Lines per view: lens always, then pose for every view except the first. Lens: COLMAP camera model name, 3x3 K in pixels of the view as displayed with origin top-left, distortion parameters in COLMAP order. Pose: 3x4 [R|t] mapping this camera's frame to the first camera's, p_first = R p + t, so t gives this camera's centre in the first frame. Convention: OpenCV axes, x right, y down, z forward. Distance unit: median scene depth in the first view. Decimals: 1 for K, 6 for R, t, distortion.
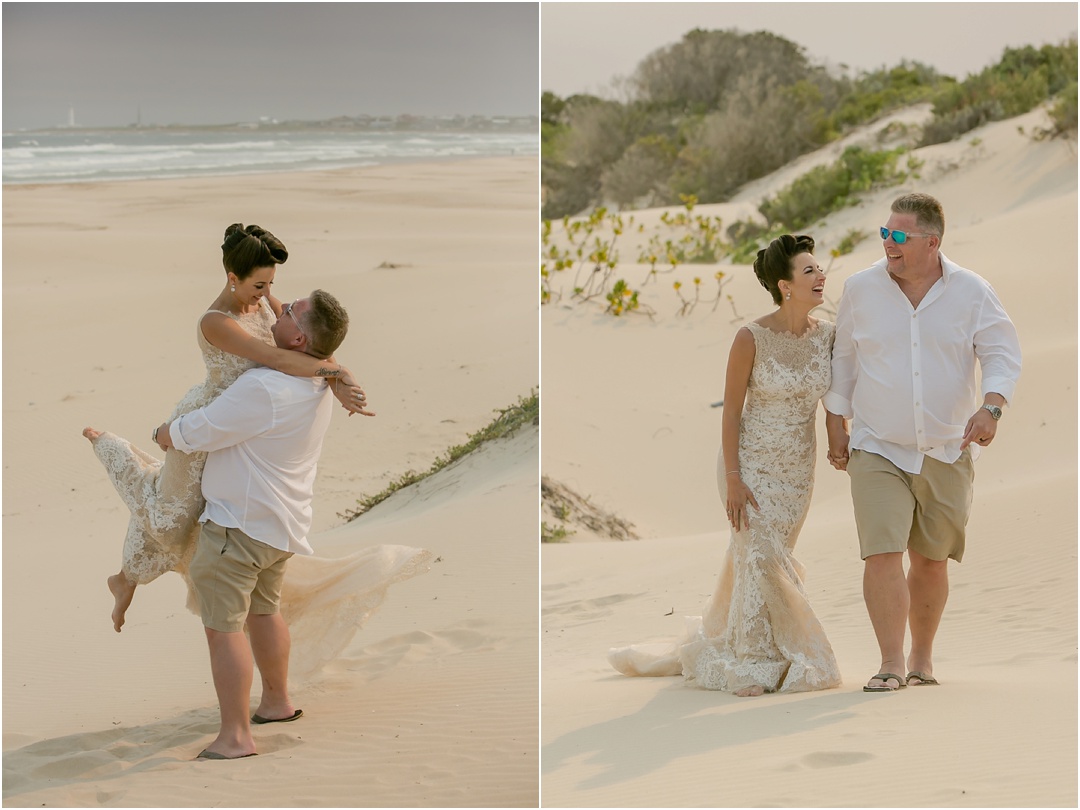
lens RADIAL K [[2683.1, 0, 540.0], [0, 2683.1, 405.0], [0, 0, 1]] dist [0.213371, -0.229649]
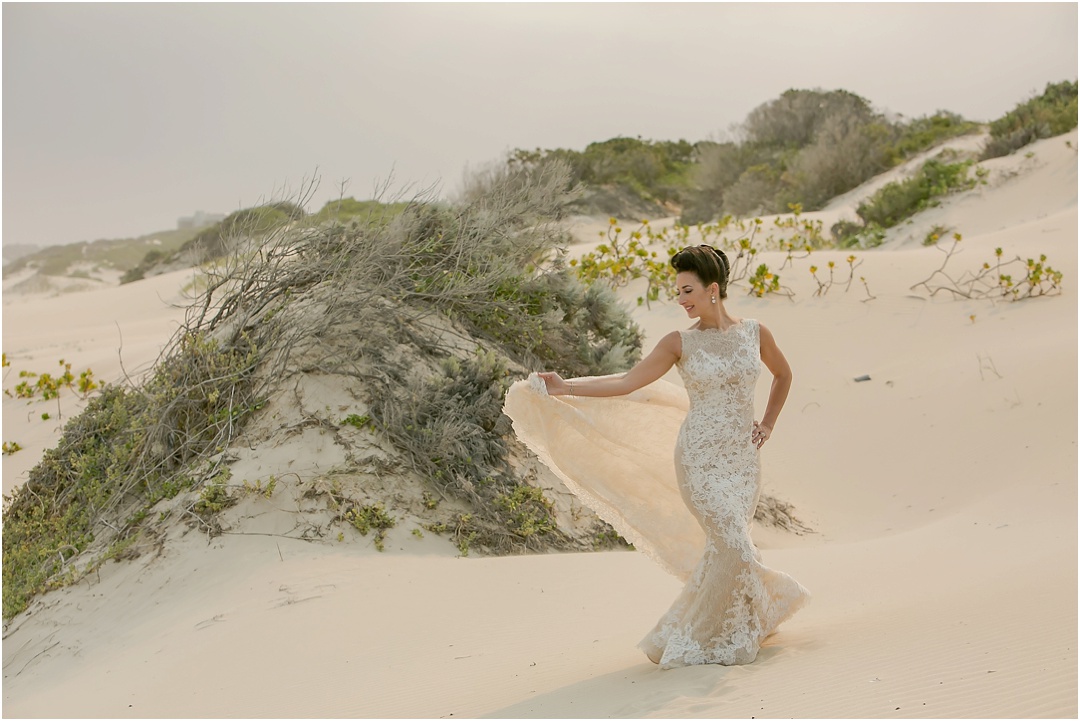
lens RADIAL K [[2849.1, 0, 540.0], [0, 2849.1, 360.5], [0, 0, 1]] dist [0.281143, 0.759389]
pose [[0.998325, -0.014088, -0.056111, 0.008916], [0.013446, 0.999840, -0.011802, 0.011568], [0.056268, 0.011027, 0.998355, -0.375077]]
